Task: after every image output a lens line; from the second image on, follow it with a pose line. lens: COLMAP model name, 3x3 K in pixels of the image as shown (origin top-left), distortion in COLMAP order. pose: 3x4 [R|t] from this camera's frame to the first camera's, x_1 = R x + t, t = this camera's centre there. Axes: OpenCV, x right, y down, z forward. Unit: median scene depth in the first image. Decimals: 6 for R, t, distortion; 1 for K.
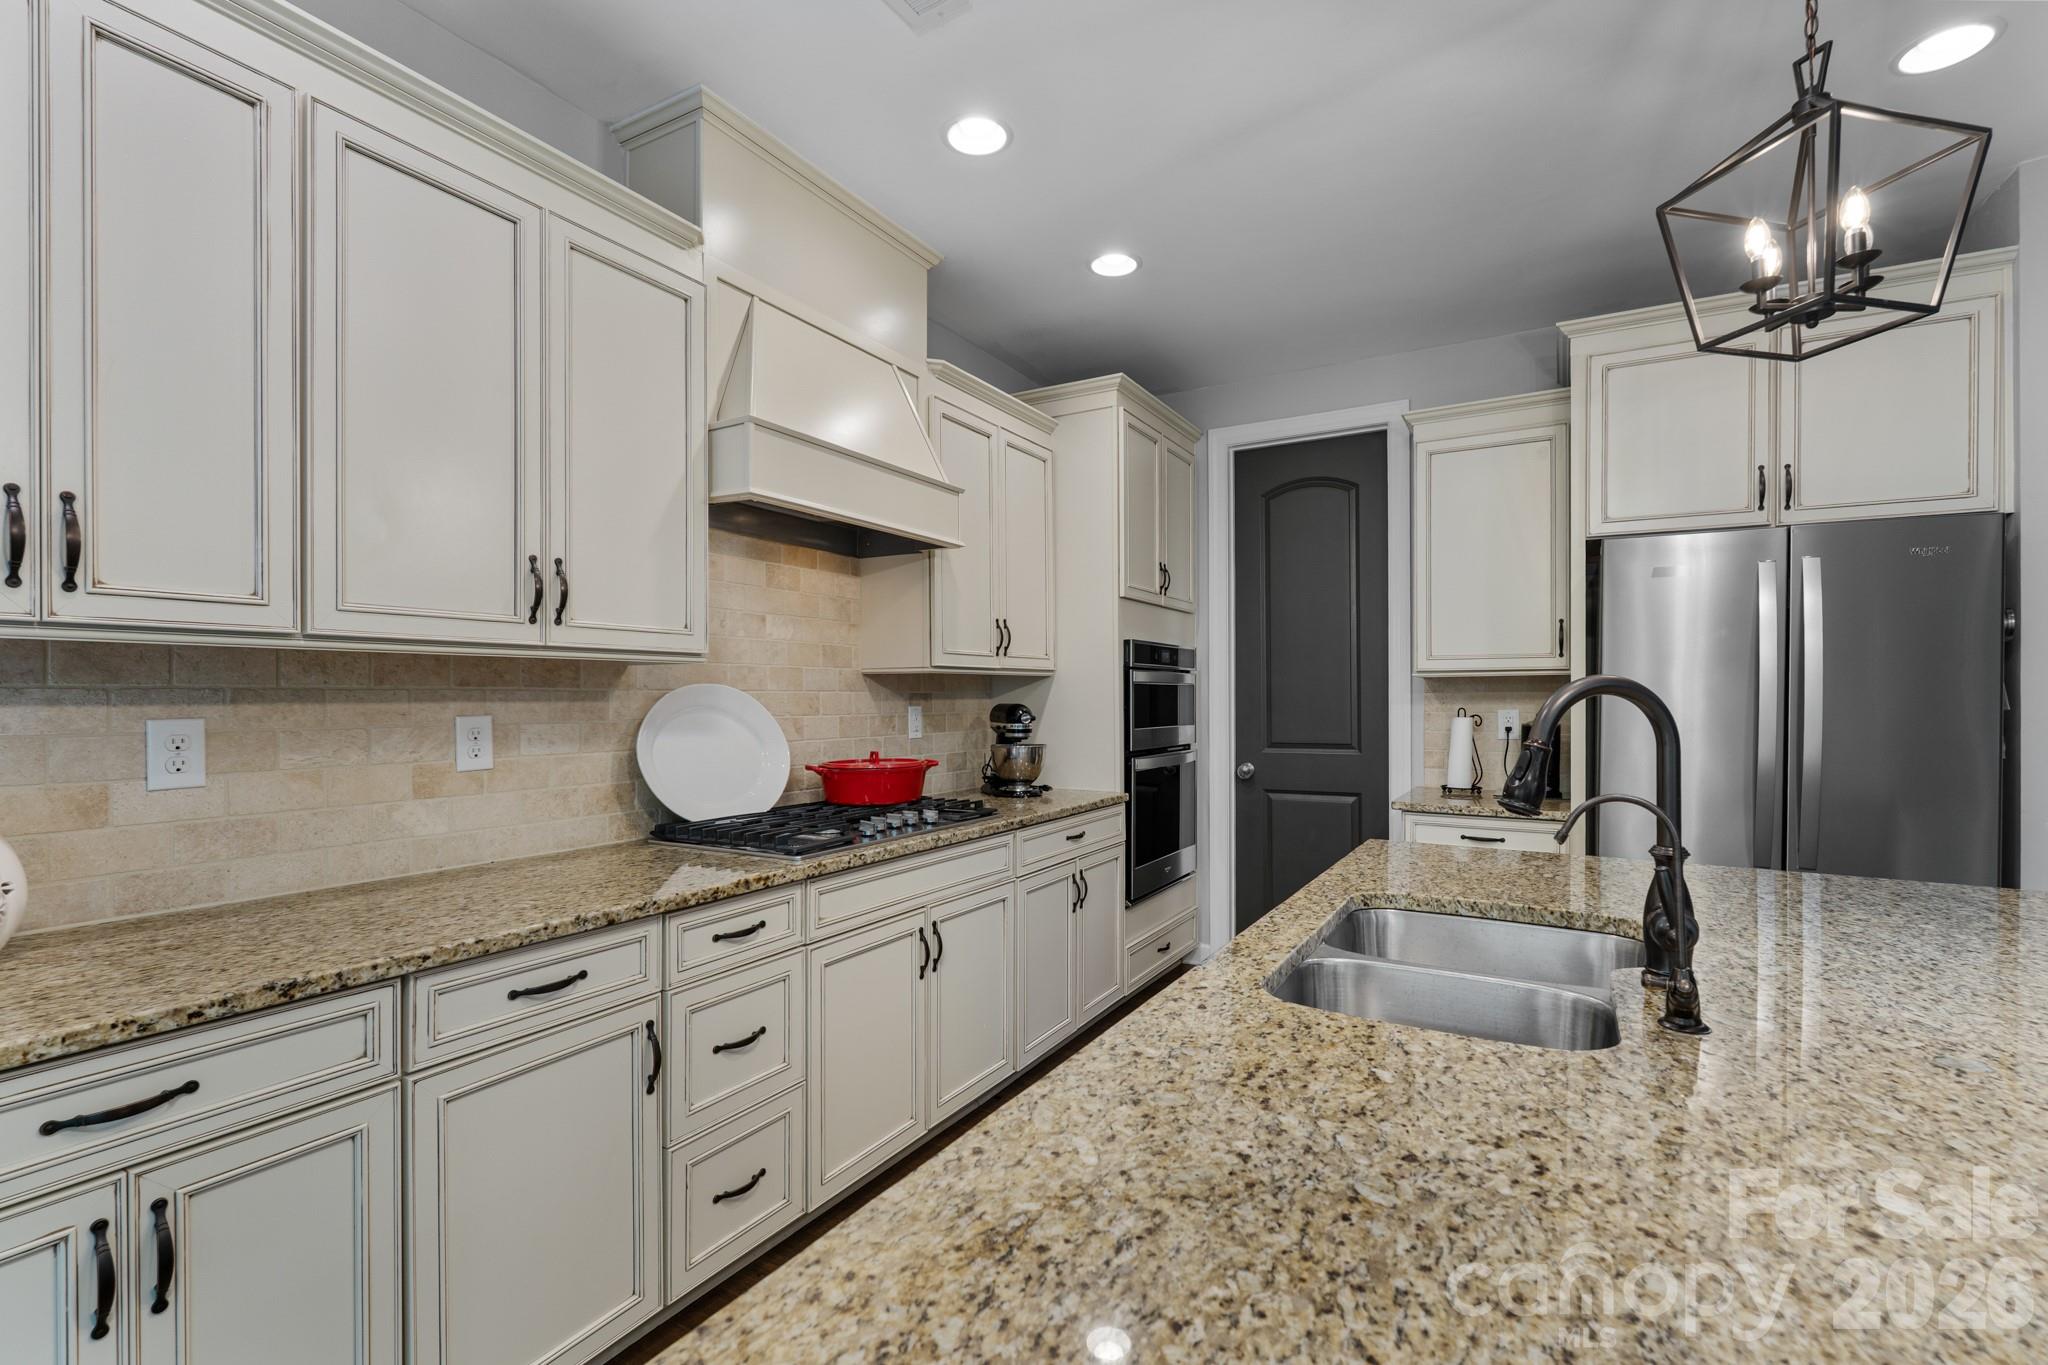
lens RADIAL K [[904.1, 0, 1022.3], [0, 904.1, 696.3], [0, 0, 1]] dist [-0.004190, 0.000225]
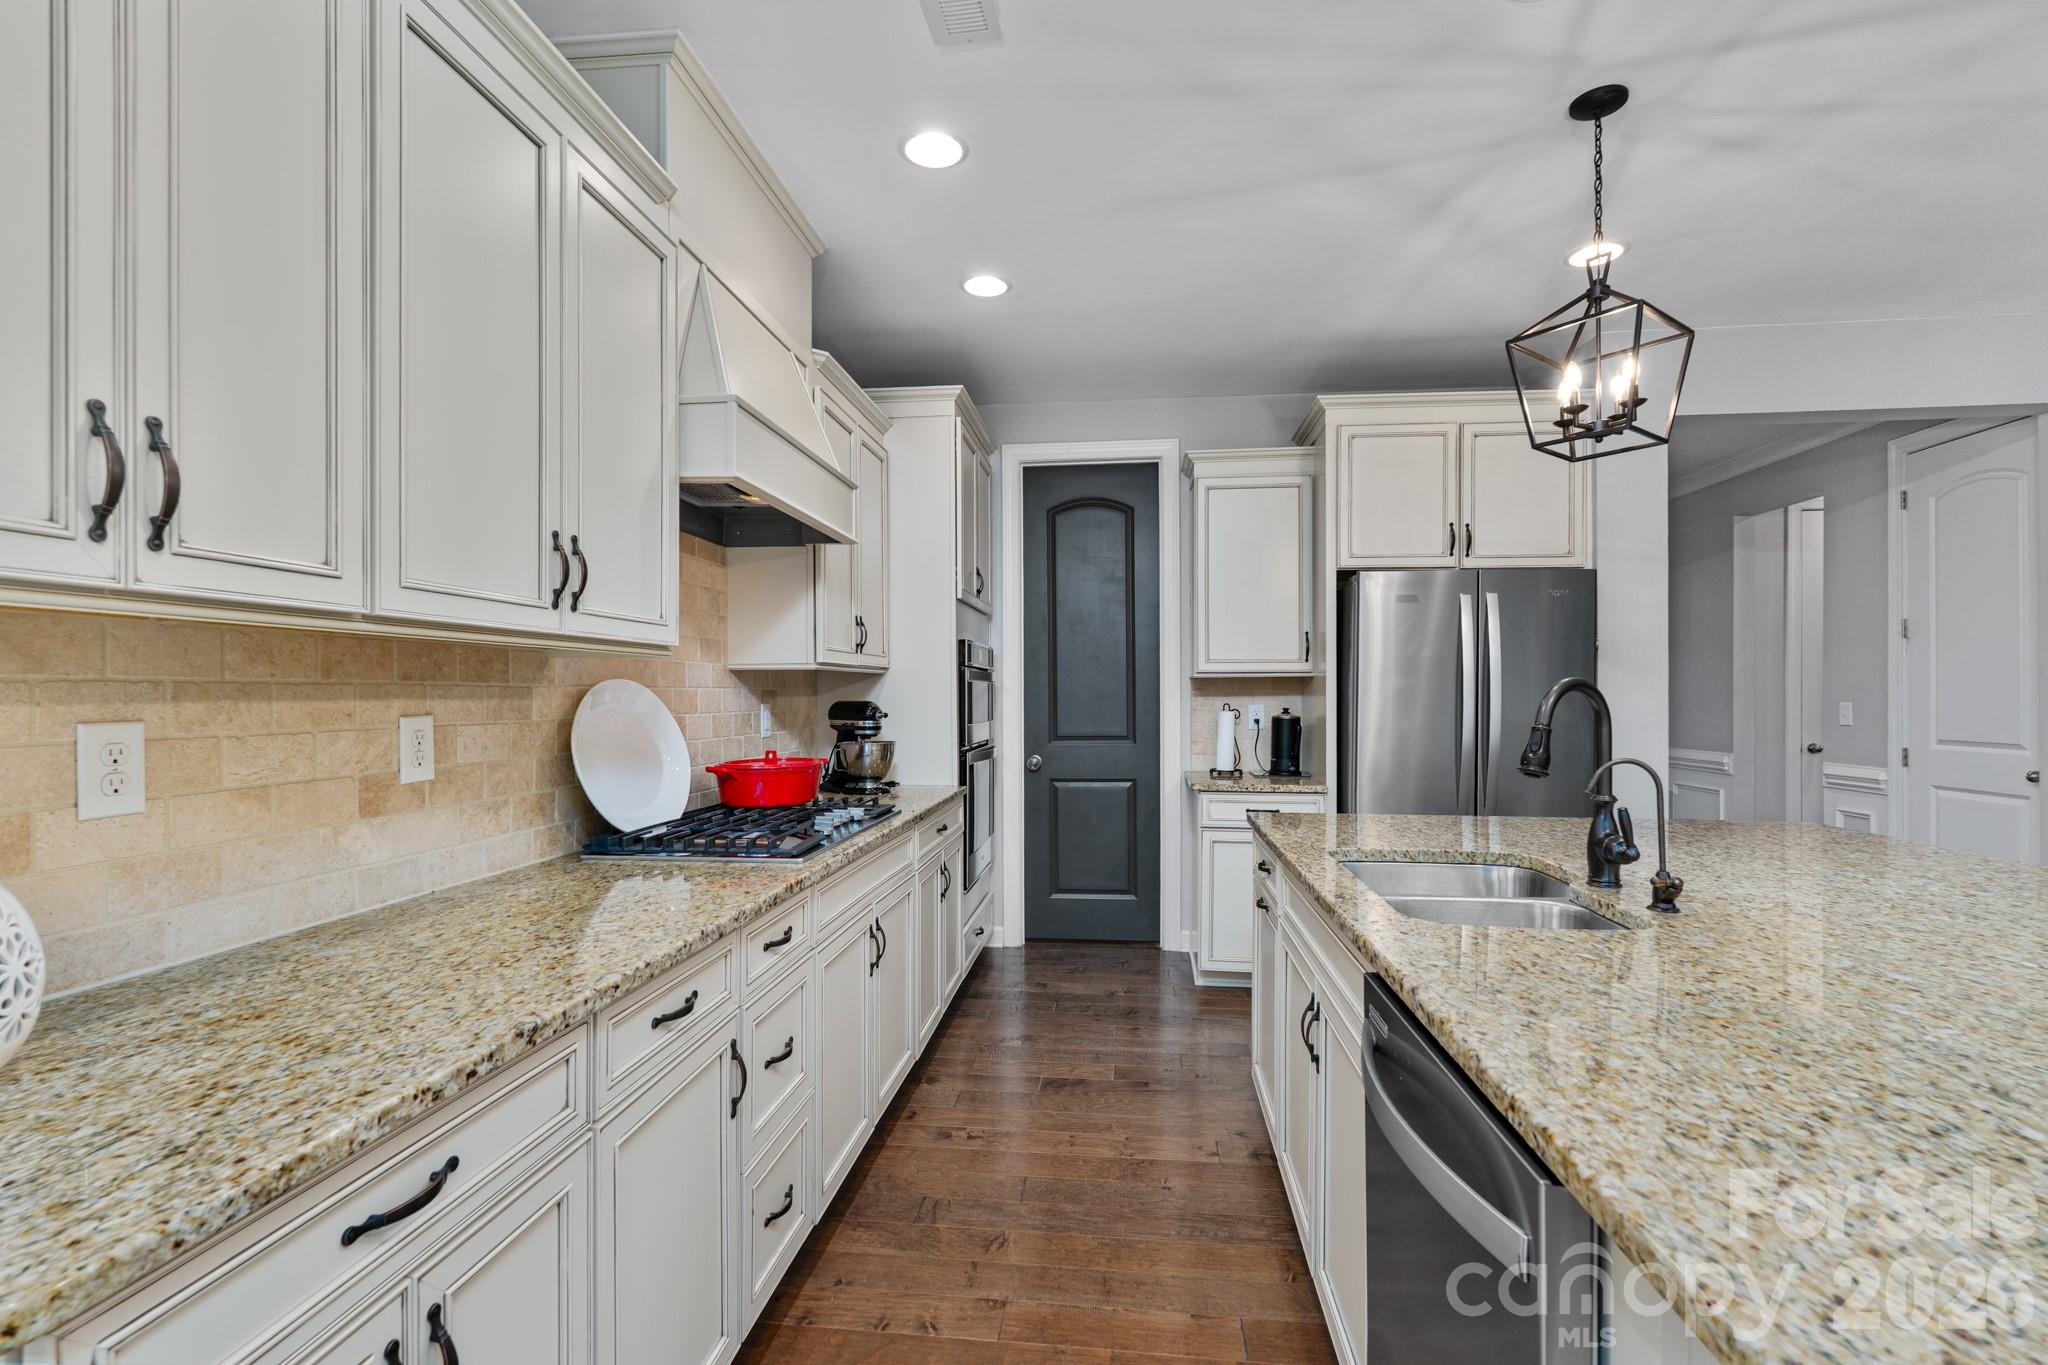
lens RADIAL K [[908.7, 0, 1018.3], [0, 908.7, 691.6], [0, 0, 1]] dist [-0.004662, -0.000064]
pose [[0.916991, 0.001237, 0.398907, -0.424923], [-0.000155, 0.999996, -0.002746, 0.001258], [-0.398909, 0.002456, 0.916987, 0.015938]]
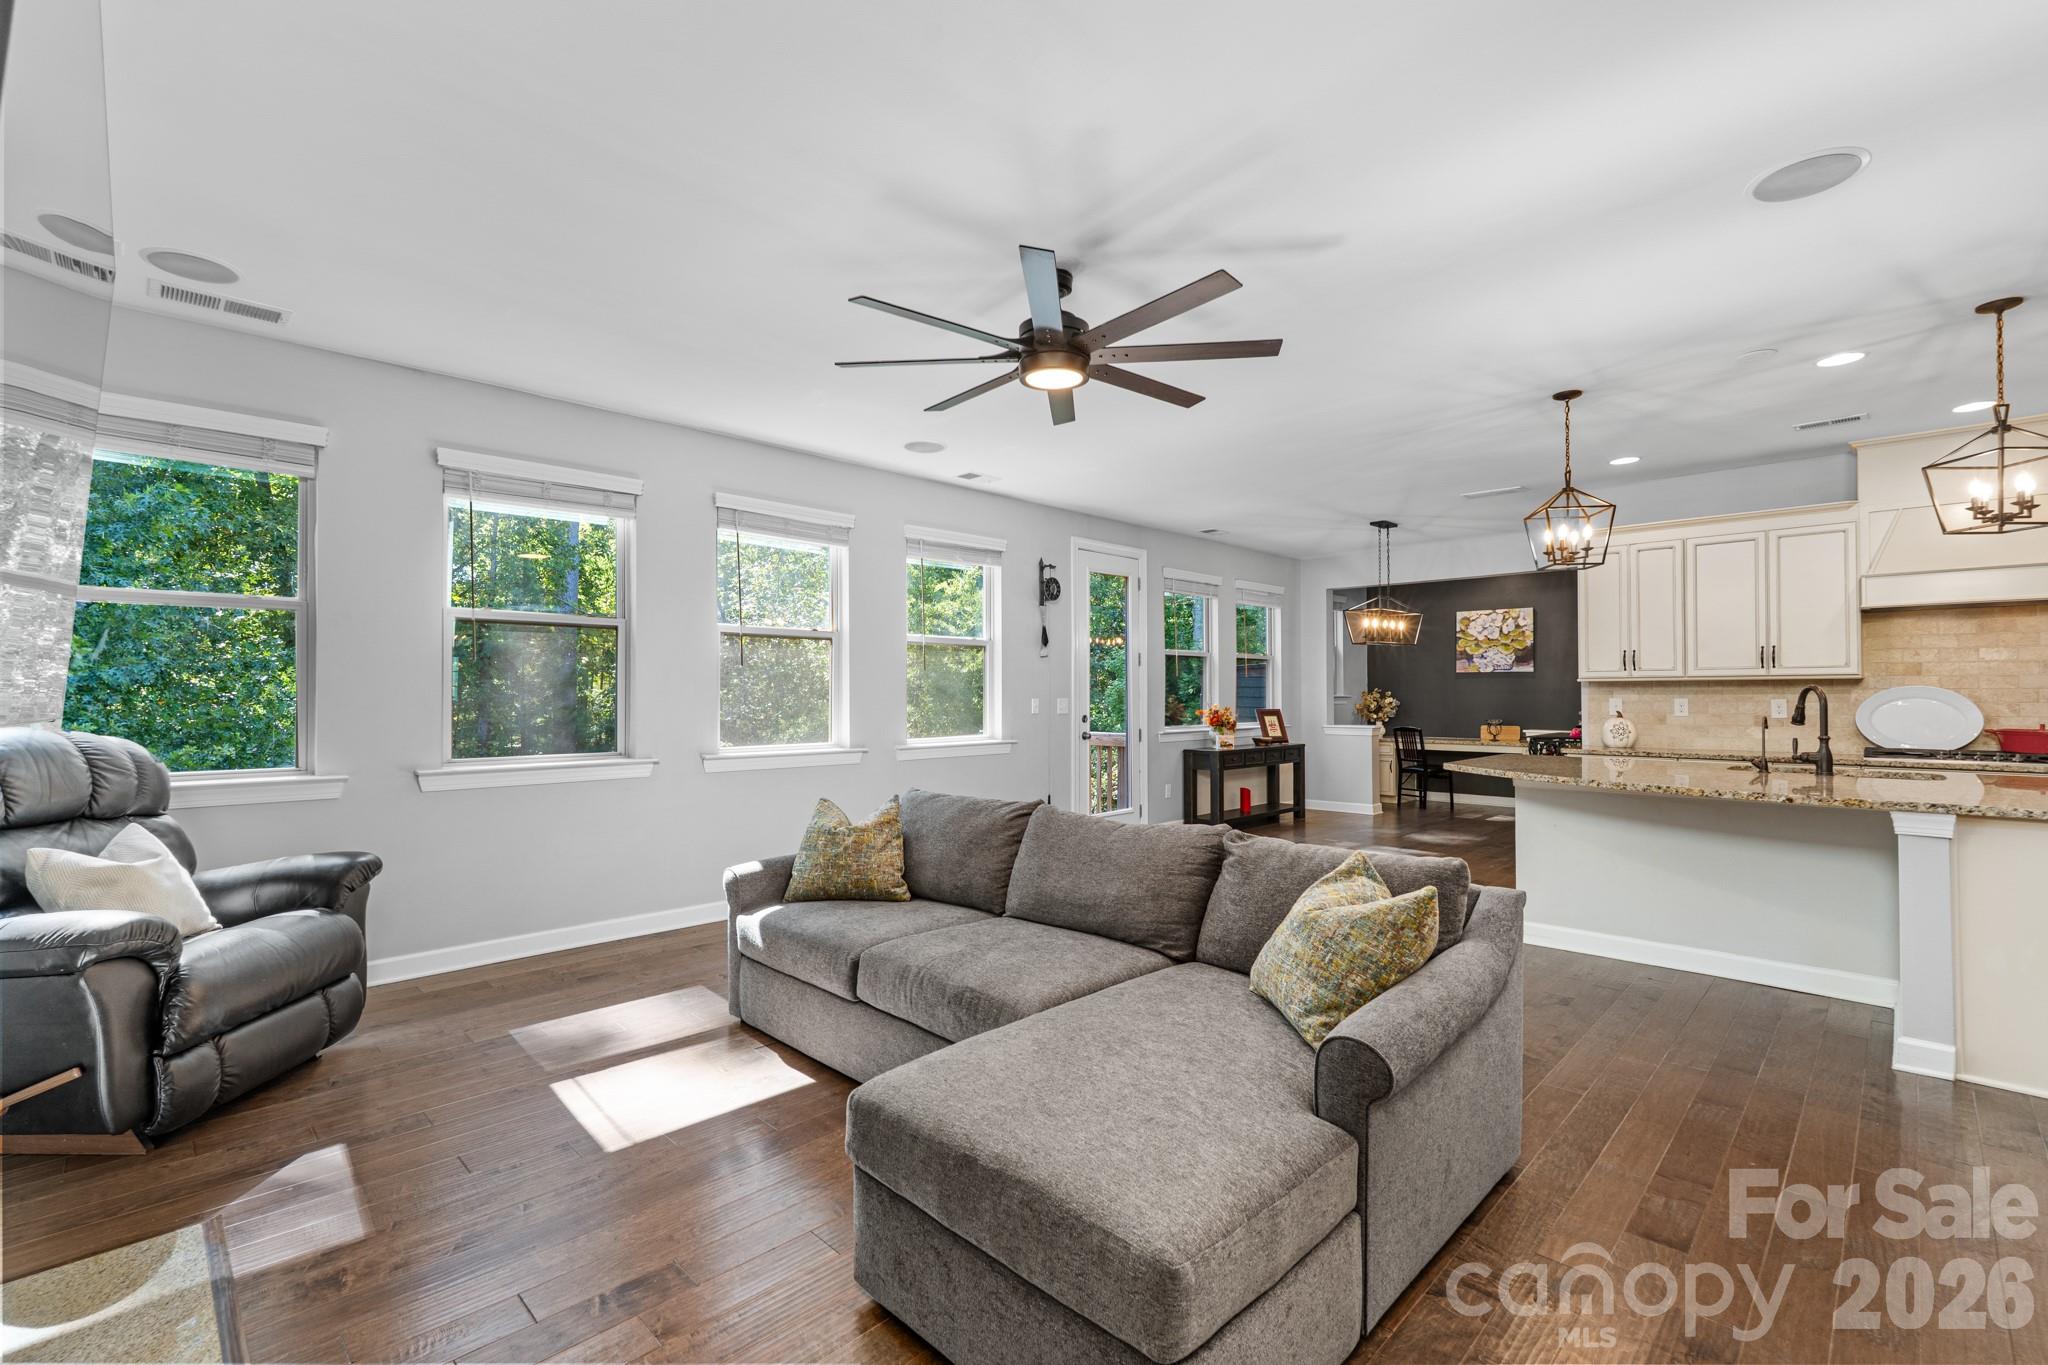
lens RADIAL K [[901.6, 0, 1019.7], [0, 901.6, 687.2], [0, 0, 1]] dist [-0.002178, -0.000737]
pose [[-0.244806, -0.009293, -0.969528, 2.669176], [0.000673, 0.999952, -0.009754, 0.010745], [0.969572, -0.003040, -0.244788, -0.610438]]
